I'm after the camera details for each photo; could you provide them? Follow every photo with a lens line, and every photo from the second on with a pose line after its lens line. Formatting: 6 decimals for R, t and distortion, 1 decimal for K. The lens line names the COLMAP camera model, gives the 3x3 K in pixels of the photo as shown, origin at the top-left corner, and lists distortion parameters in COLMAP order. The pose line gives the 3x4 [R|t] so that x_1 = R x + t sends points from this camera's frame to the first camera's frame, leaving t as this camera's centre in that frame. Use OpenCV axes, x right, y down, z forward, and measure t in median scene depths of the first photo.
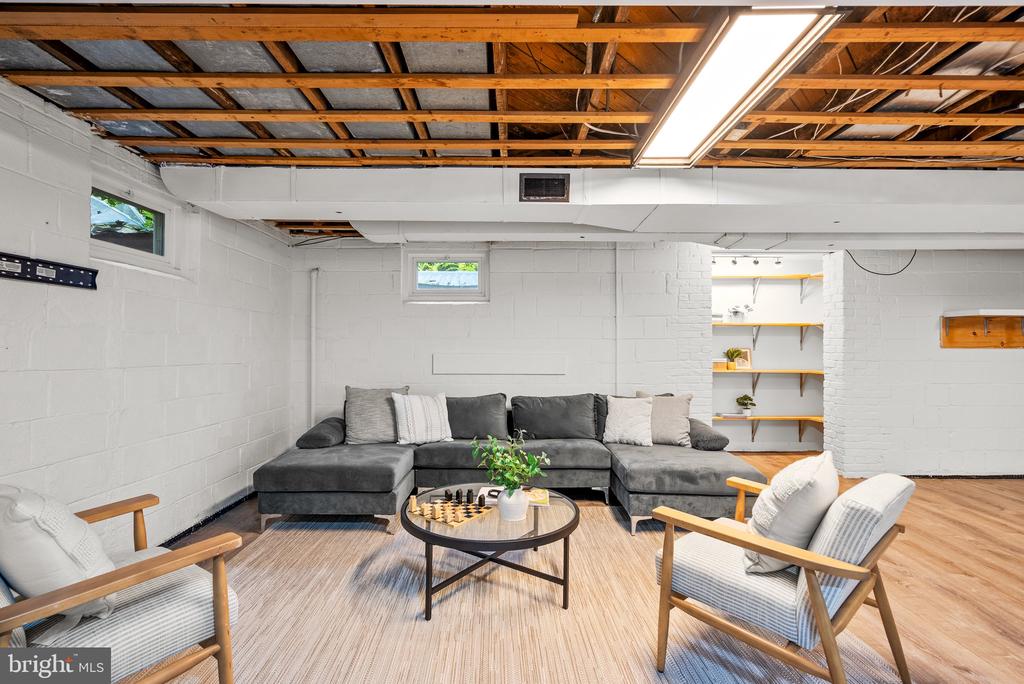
lens RADIAL K [[486.9, 0, 512.0], [0, 486.9, 342.0], [0, 0, 1]] dist [-0.000985, 0.000645]
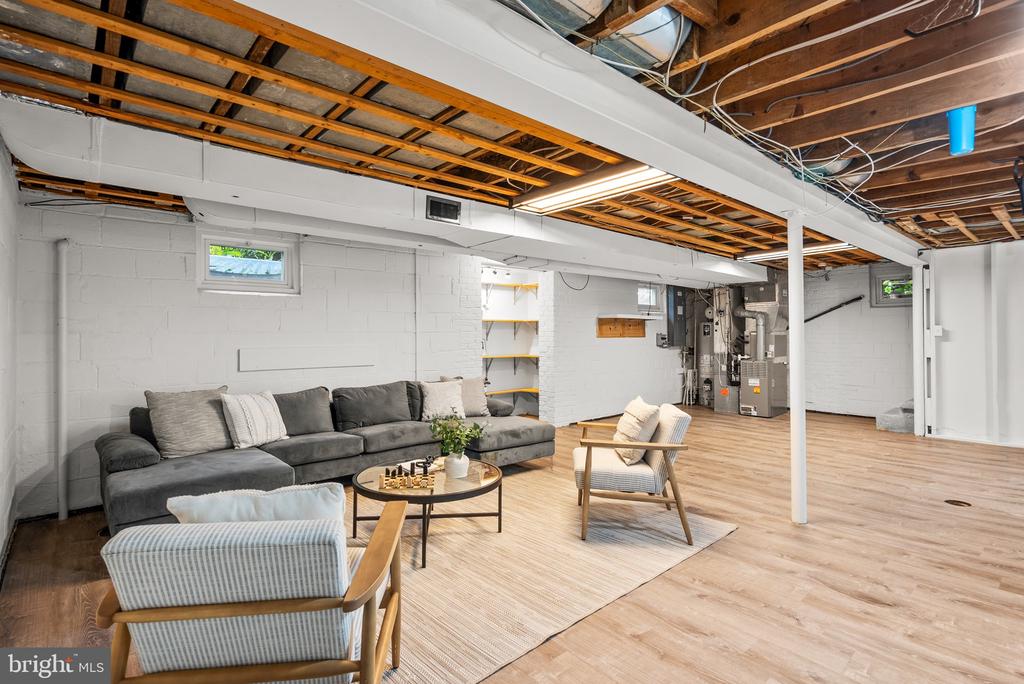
lens RADIAL K [[509.5, 0, 512.4], [0, 509.5, 327.7], [0, 0, 1]] dist [-0.002282, 0.000226]
pose [[0.744532, 0.004310, 0.667573, -0.492639], [0.003341, 0.999943, -0.010182, -0.004973], [-0.667578, 0.009811, 0.744475, -0.052151]]
